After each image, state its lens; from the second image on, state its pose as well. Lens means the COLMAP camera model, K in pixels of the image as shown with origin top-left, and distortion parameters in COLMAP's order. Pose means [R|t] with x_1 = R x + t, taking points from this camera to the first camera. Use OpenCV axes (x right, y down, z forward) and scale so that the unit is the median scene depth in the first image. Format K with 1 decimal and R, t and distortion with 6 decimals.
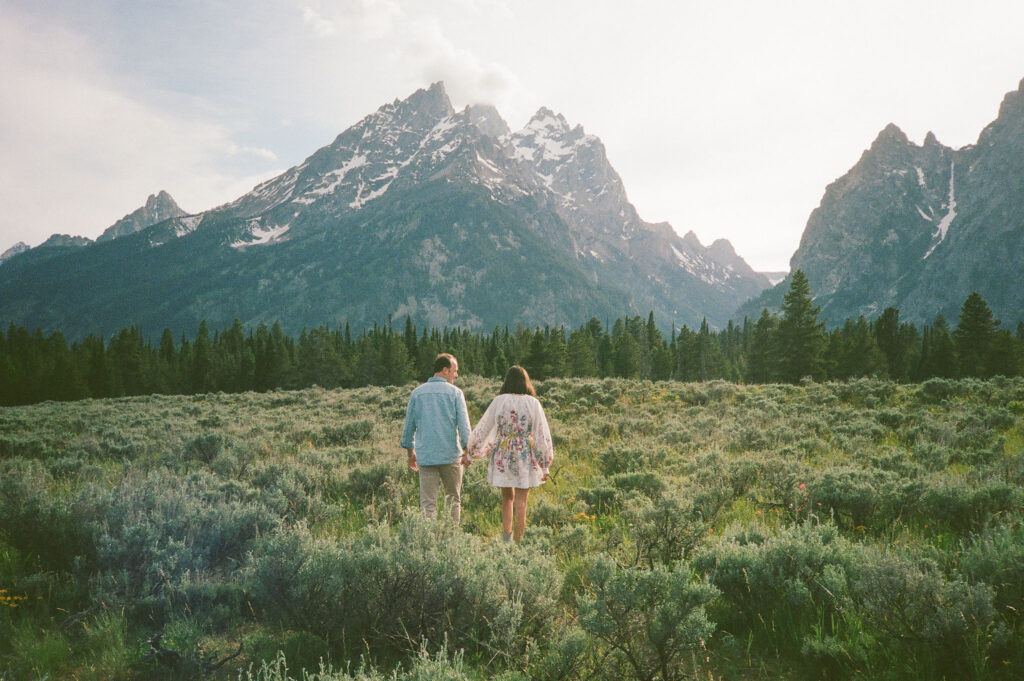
lens RADIAL K [[1312.3, 0, 494.7], [0, 1312.3, 340.9], [0, 0, 1]] dist [0.231025, -0.650165]
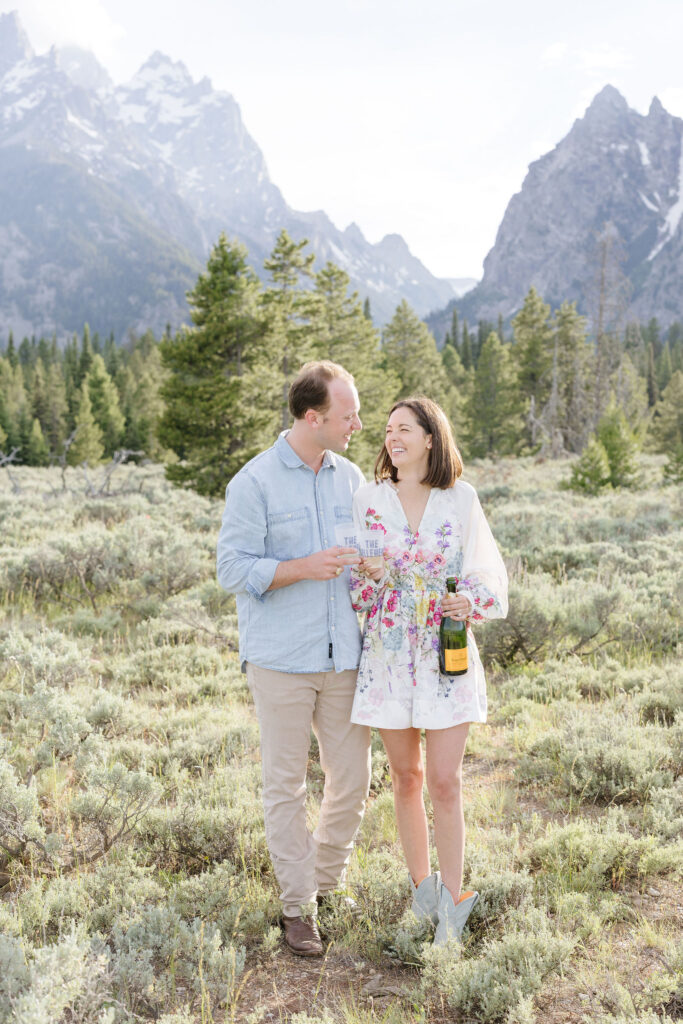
lens RADIAL K [[1501.6, 0, 341.5], [0, 1501.6, 512.0], [0, 0, 1]] dist [0.008293, -0.003712]
pose [[0.987159, -0.020131, 0.158467, 0.000110], [0.005252, 0.995581, 0.093756, 0.002208], [-0.159654, -0.091720, 0.982903, 0.136613]]
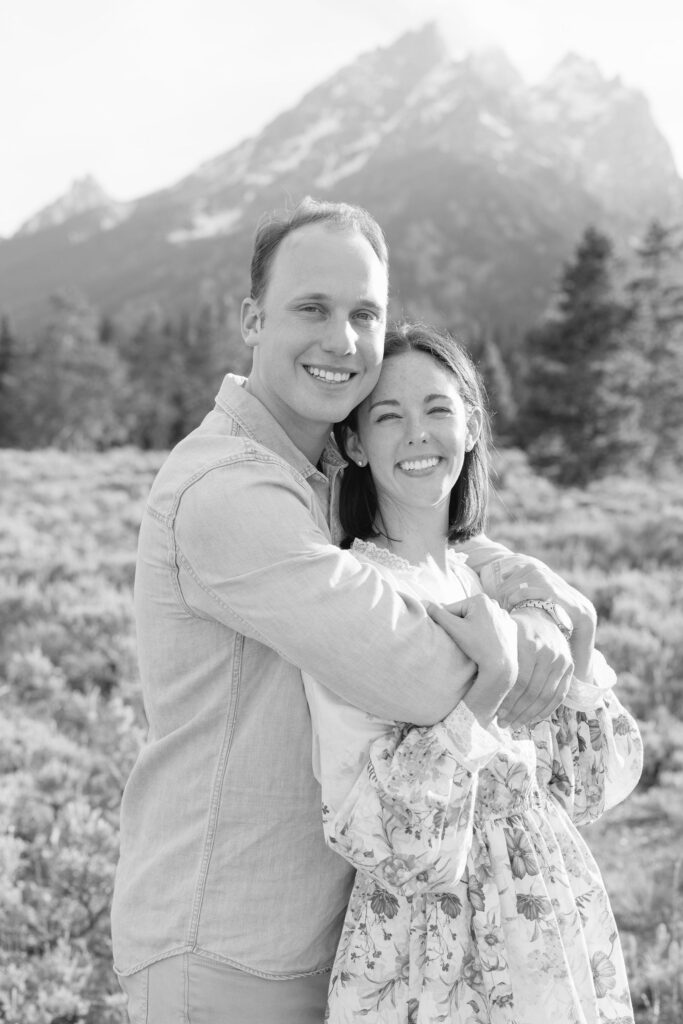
lens RADIAL K [[1460.5, 0, 341.5], [0, 1460.5, 512.0], [0, 0, 1]] dist [-0.041044, -0.087924]
pose [[0.993739, 0.011410, -0.111140, 0.002045], [-0.000031, 0.994800, 0.101851, 0.002385], [0.111724, -0.101210, 0.988572, 0.138691]]
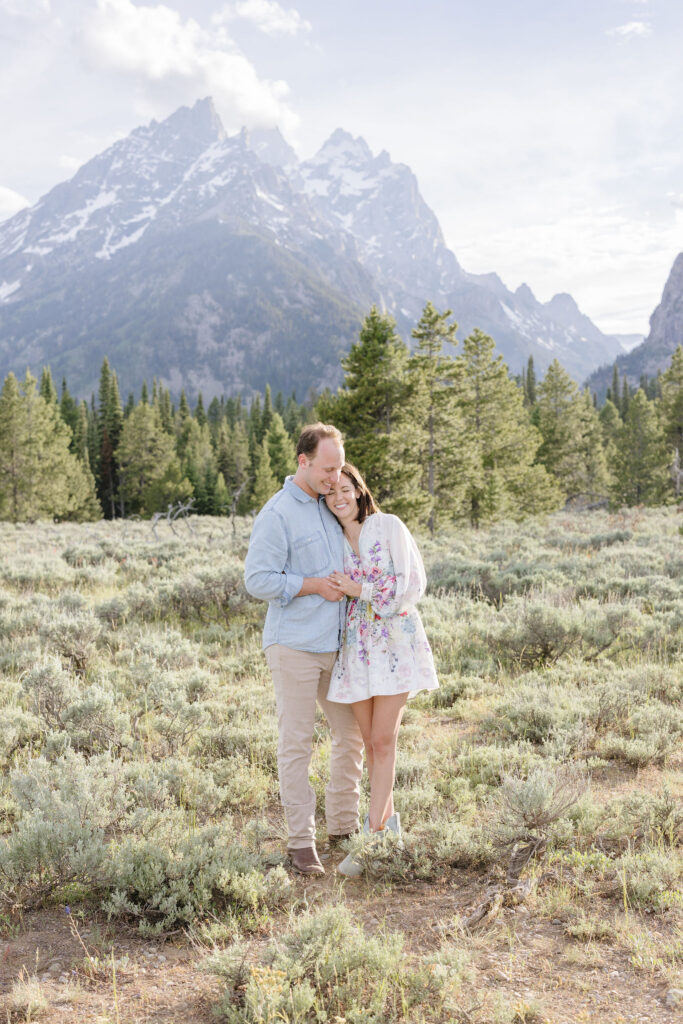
lens RADIAL K [[1434.0, 0, 341.4], [0, 1434.0, 500.8], [0, 0, 1]] dist [0.009420, 0.002564]
pose [[0.999111, -0.016933, 0.038610, 0.001176], [0.014932, 0.998560, 0.051528, 0.002062], [-0.039427, -0.050905, 0.997925, 0.132397]]
